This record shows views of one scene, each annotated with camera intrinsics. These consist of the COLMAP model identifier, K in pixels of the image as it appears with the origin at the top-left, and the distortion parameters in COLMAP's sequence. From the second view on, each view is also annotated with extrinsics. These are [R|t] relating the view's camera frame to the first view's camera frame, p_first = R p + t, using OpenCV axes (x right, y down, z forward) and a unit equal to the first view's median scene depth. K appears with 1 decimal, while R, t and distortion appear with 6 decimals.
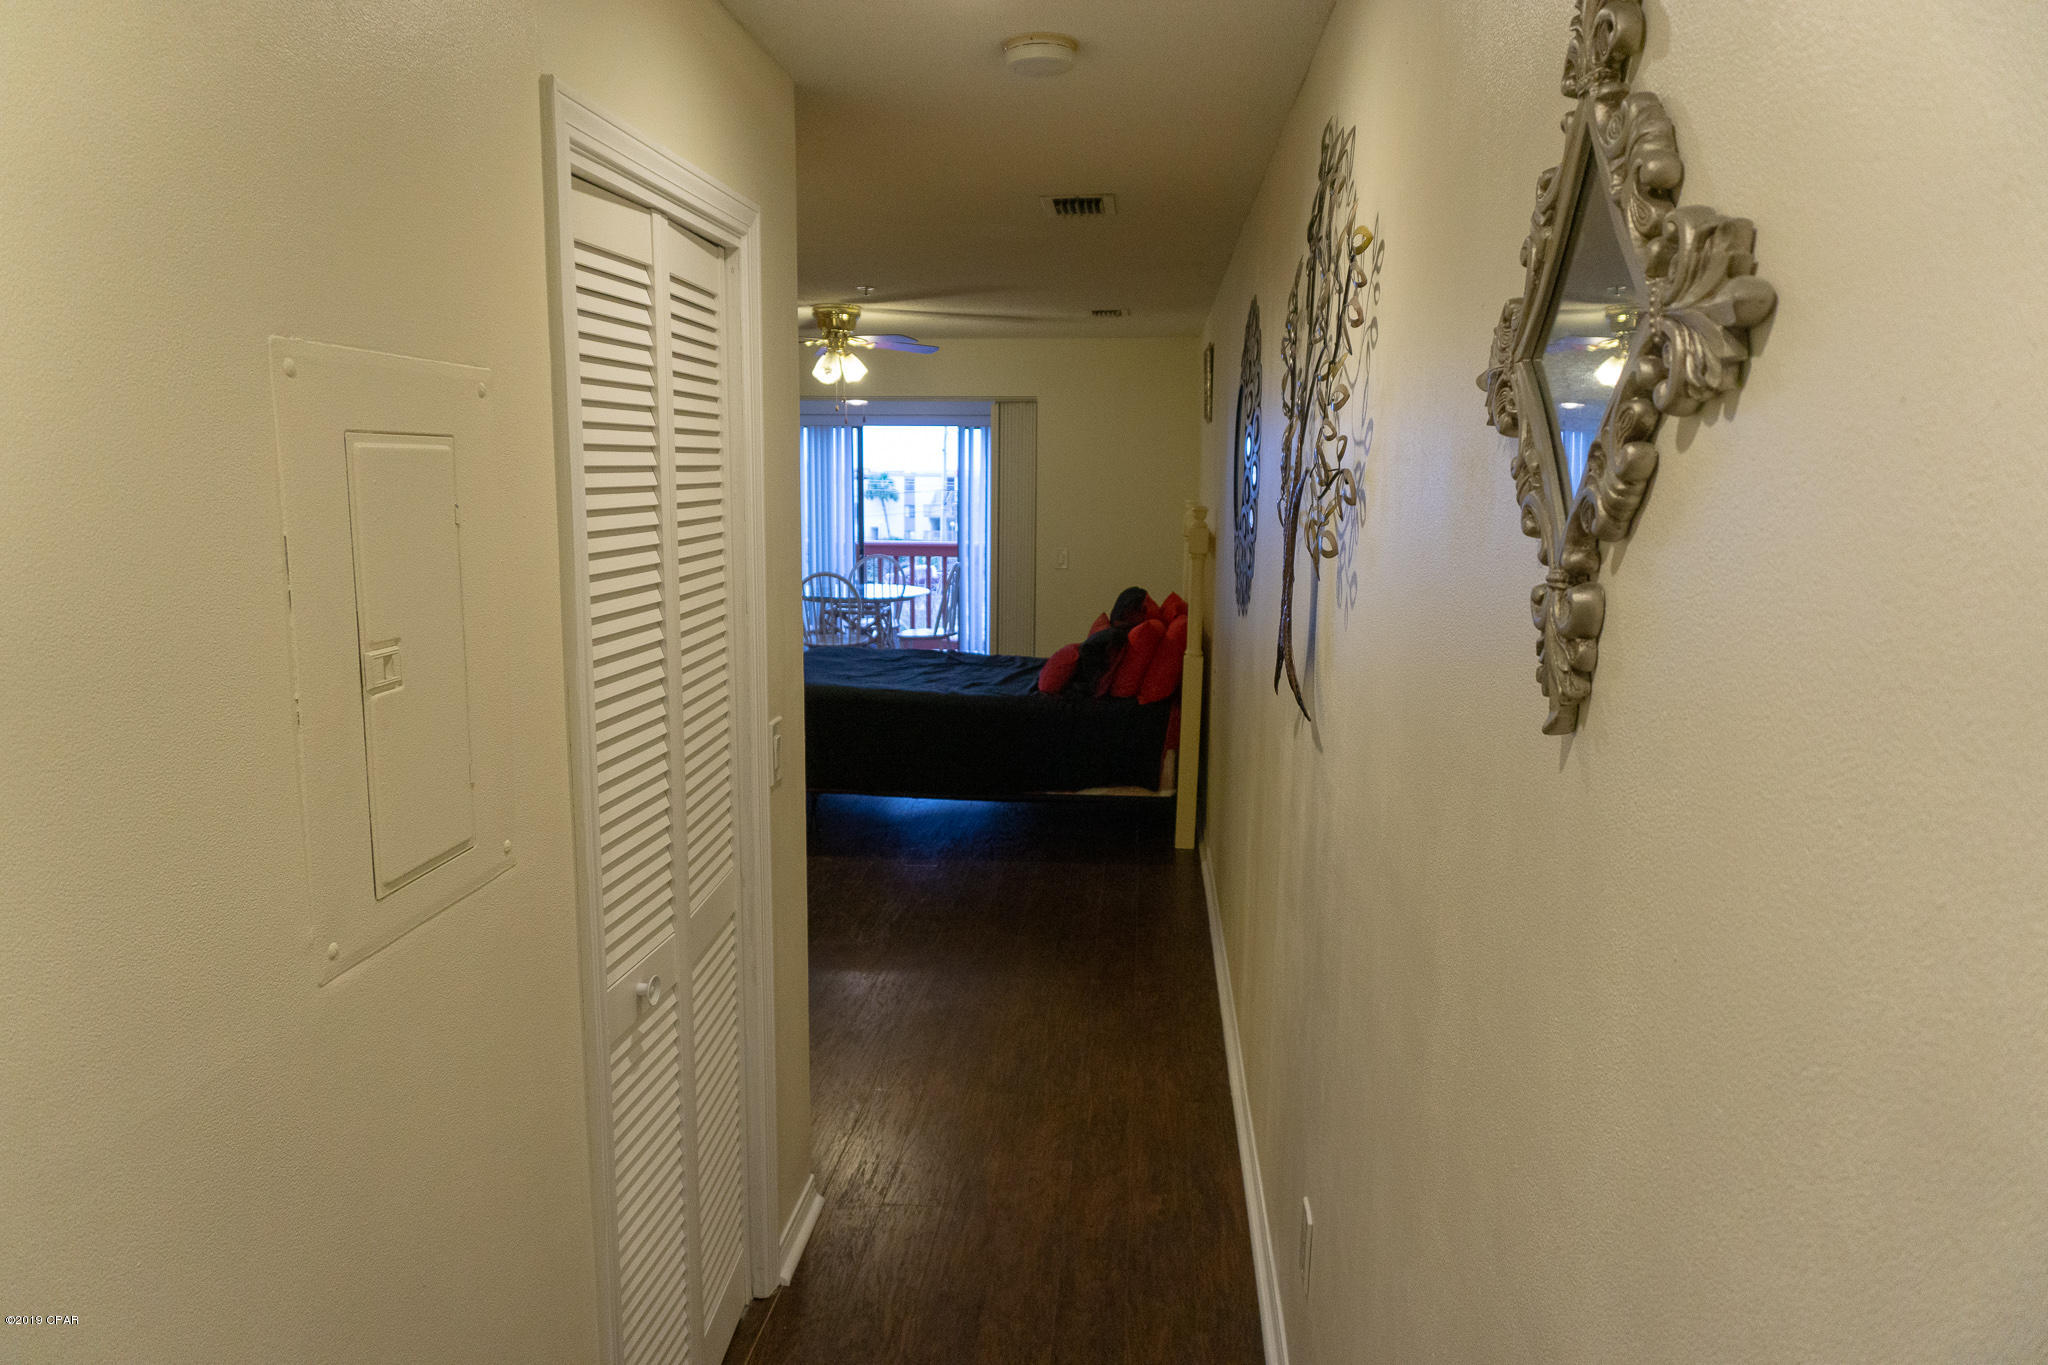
lens RADIAL K [[1354.7, 0, 992.7], [0, 1354.7, 676.1], [0, 0, 1]] dist [-0.002504, -0.001240]
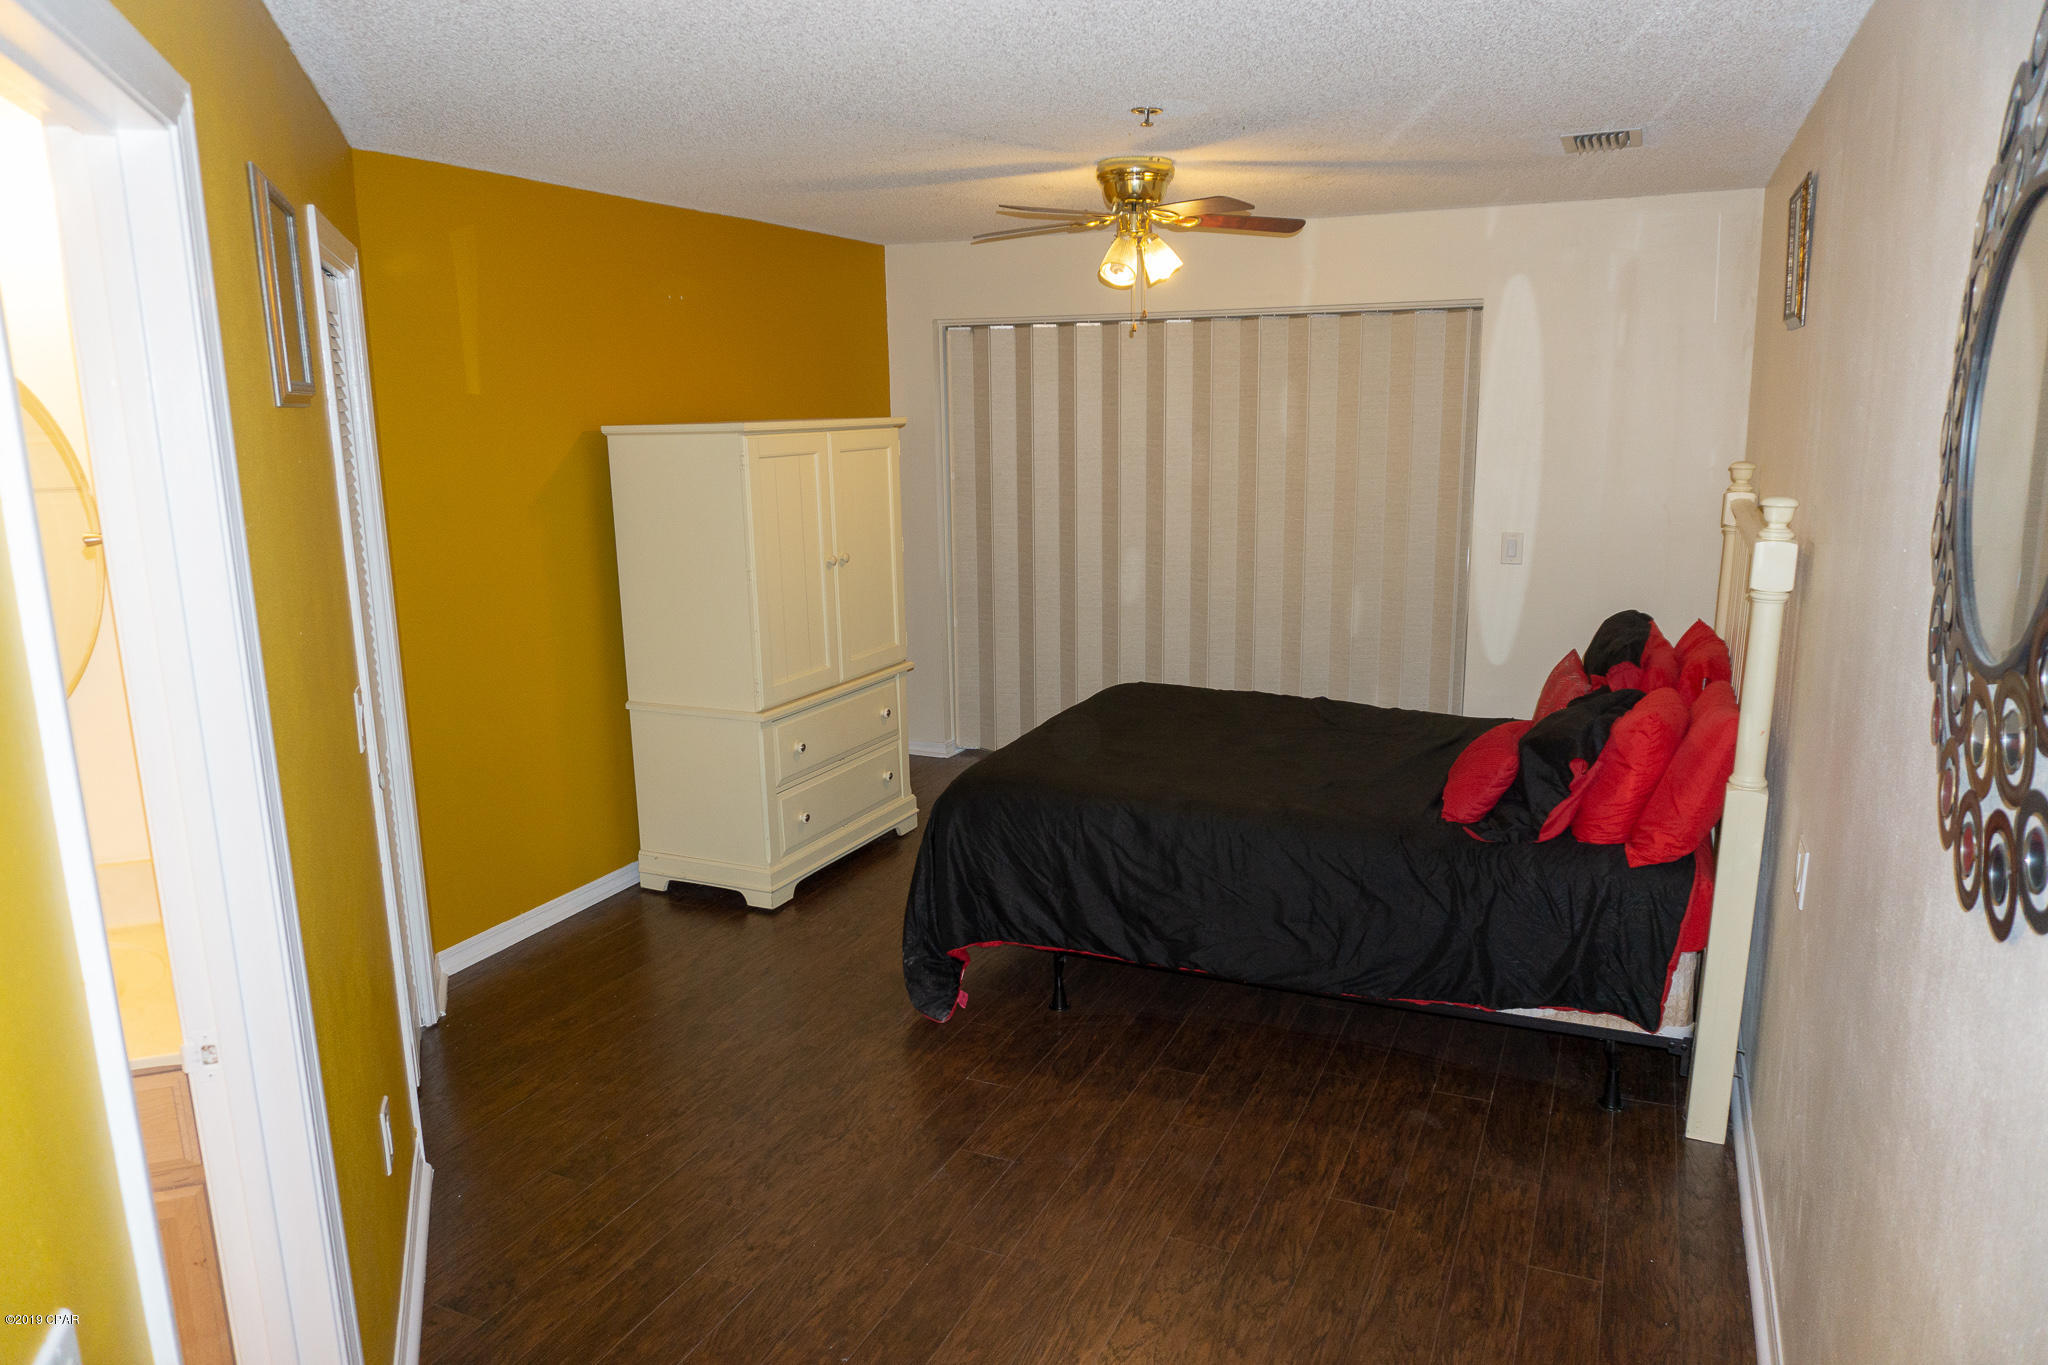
lens RADIAL K [[1366.8, 0, 1024.0], [0, 1366.8, 682.5], [0, 0, 1]] dist [-0.004731, -0.018183]
pose [[0.951452, 0.042299, -0.304877, 0.037113], [-0.025584, 0.997953, 0.058614, -0.067598], [0.306732, -0.047968, 0.950586, 0.368517]]
